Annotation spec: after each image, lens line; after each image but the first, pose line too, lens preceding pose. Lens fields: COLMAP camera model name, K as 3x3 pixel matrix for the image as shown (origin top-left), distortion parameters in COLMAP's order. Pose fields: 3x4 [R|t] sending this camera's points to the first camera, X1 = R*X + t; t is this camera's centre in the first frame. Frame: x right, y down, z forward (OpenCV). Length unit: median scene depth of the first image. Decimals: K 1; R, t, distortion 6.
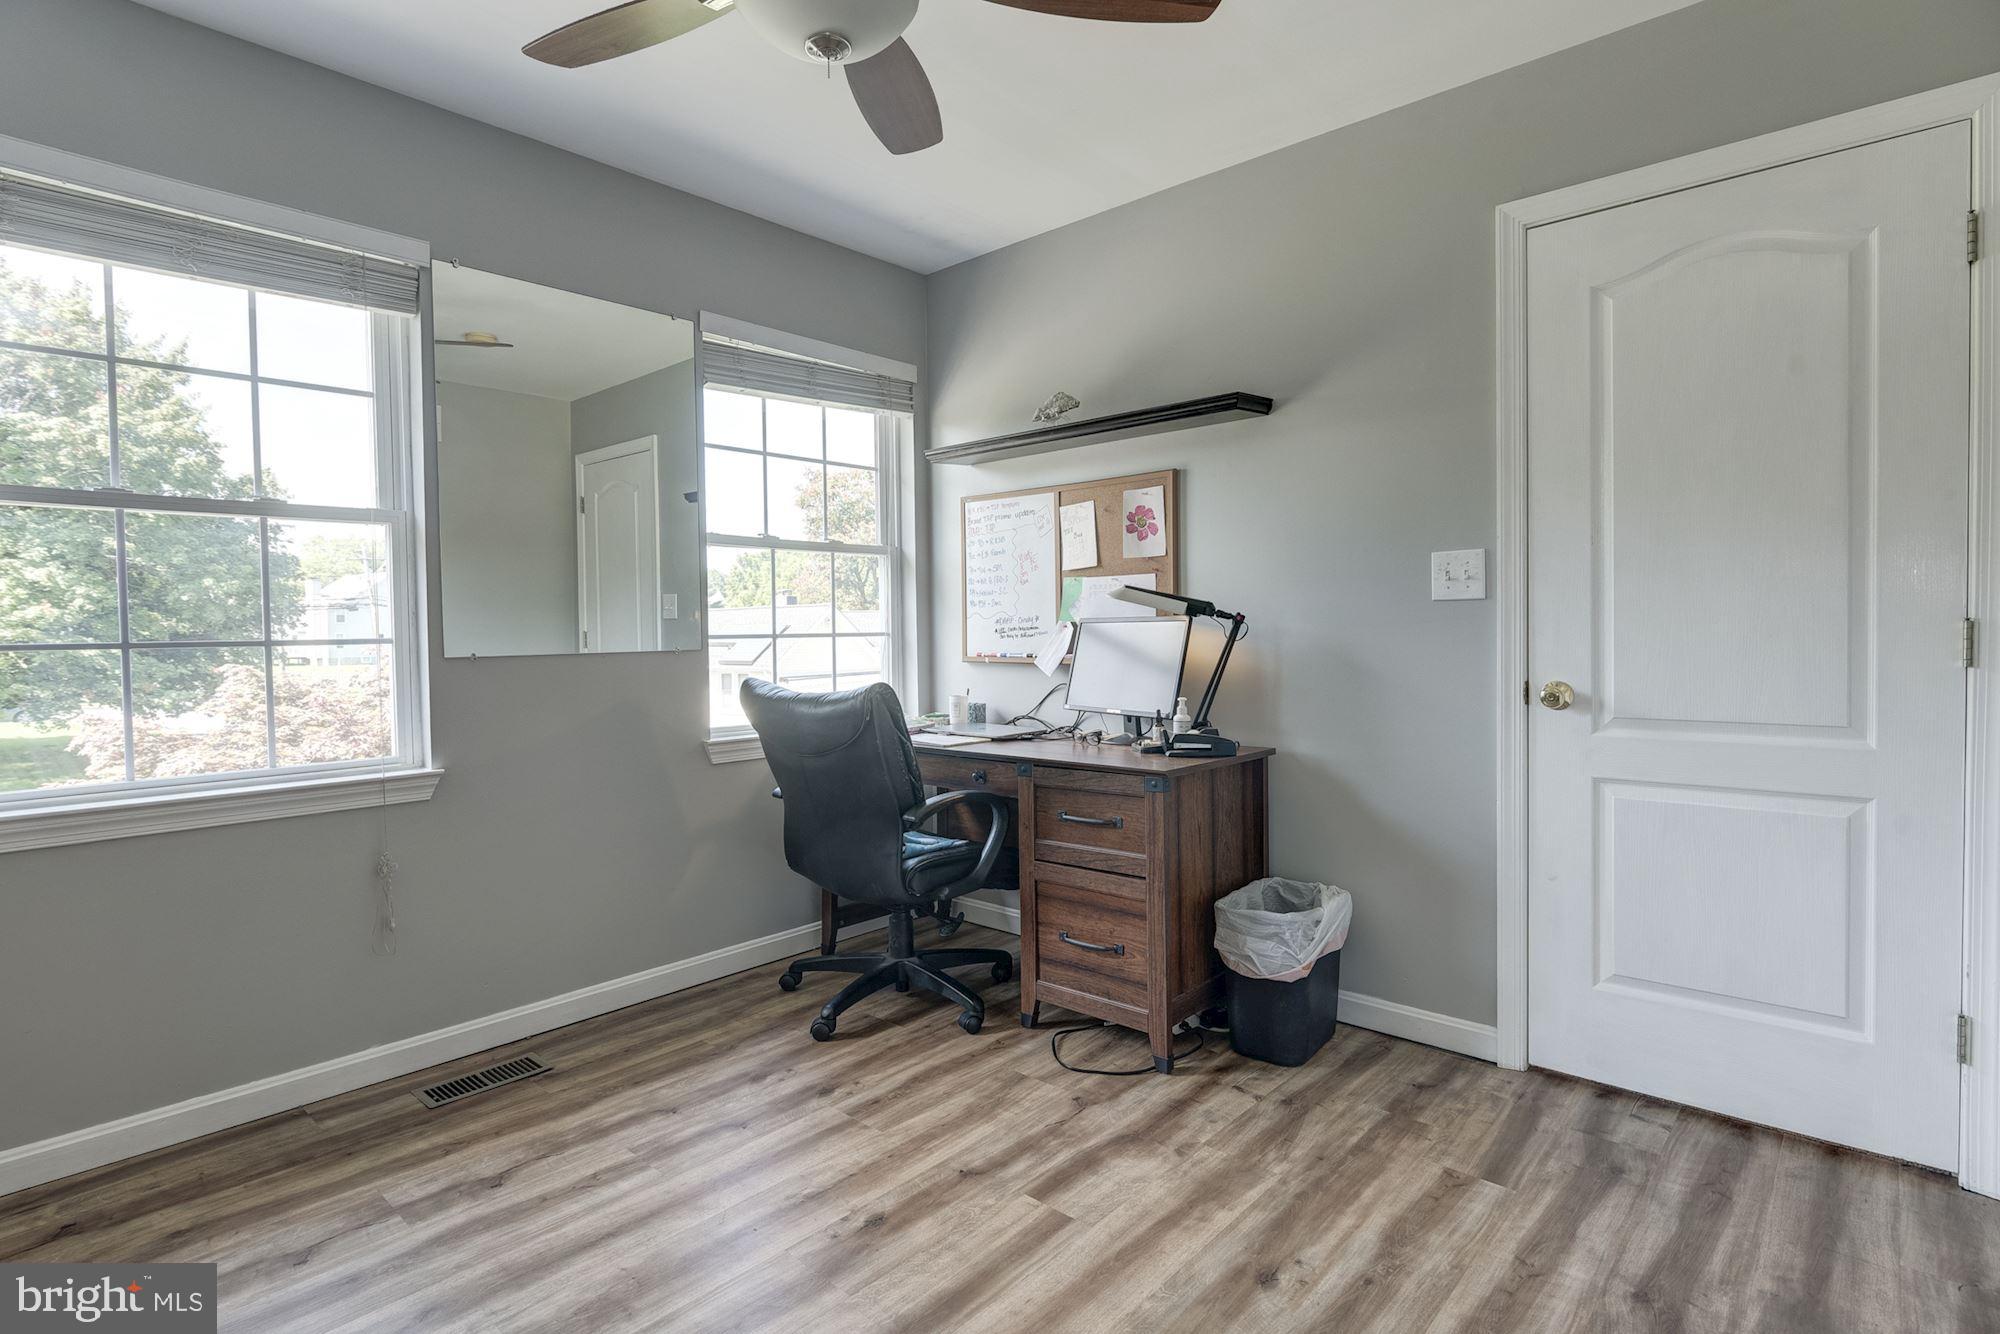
lens RADIAL K [[989.2, 0, 997.3], [0, 989.2, 653.2], [0, 0, 1]] dist [-0.008688, 0.000024]
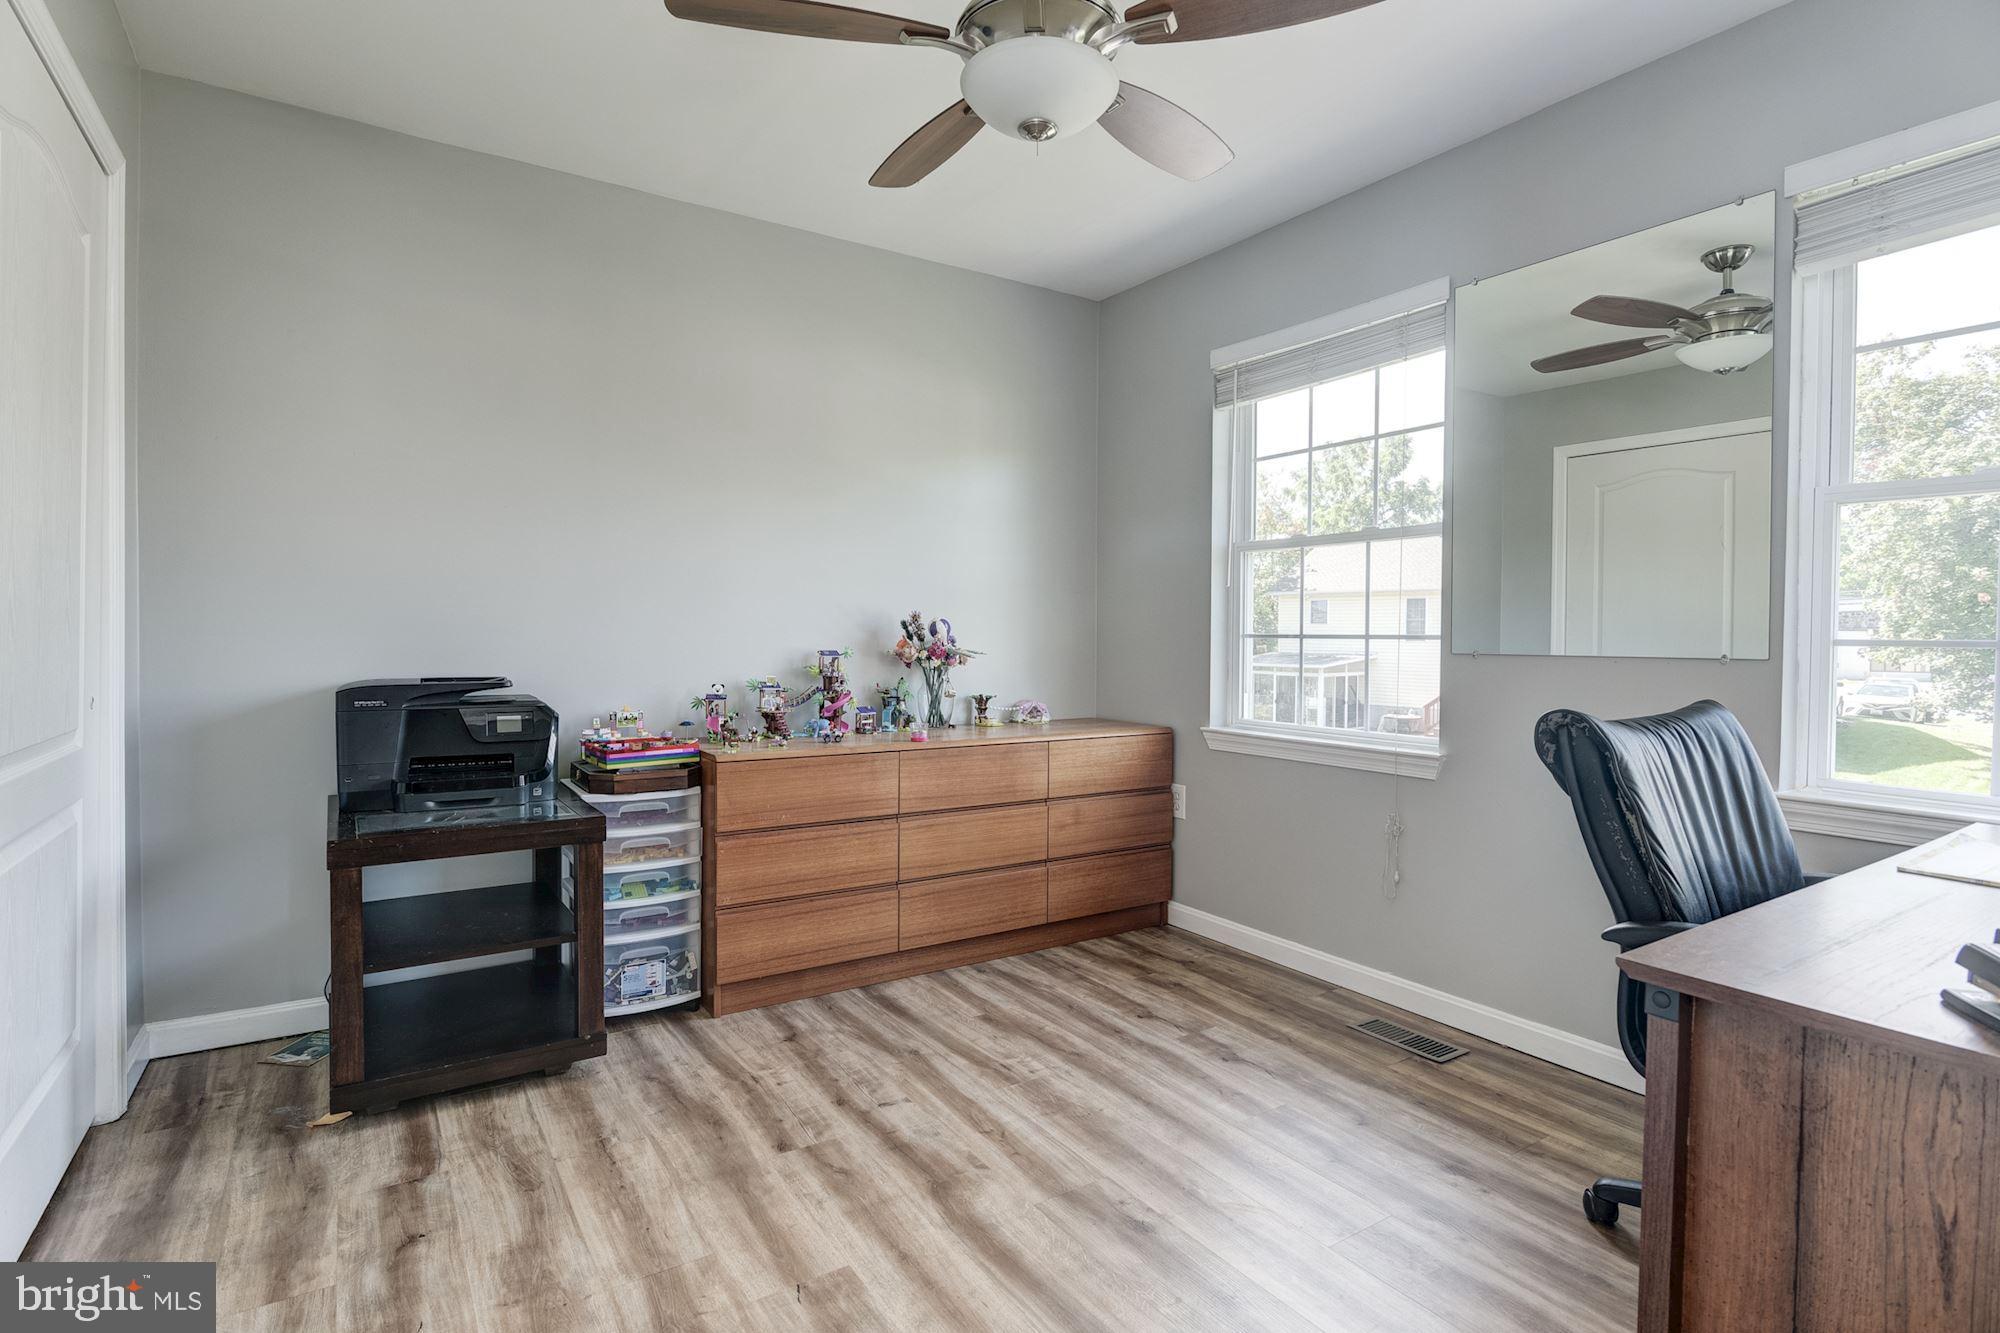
lens RADIAL K [[989.2, 0, 997.3], [0, 989.2, 652.7], [0, 0, 1]] dist [-0.008688, 0.000024]
pose [[-0.243834, 0.033152, -0.969250, 0.680004], [-0.031136, 0.998633, 0.041990, -0.029040], [0.969317, 0.040417, -0.242468, 0.859140]]
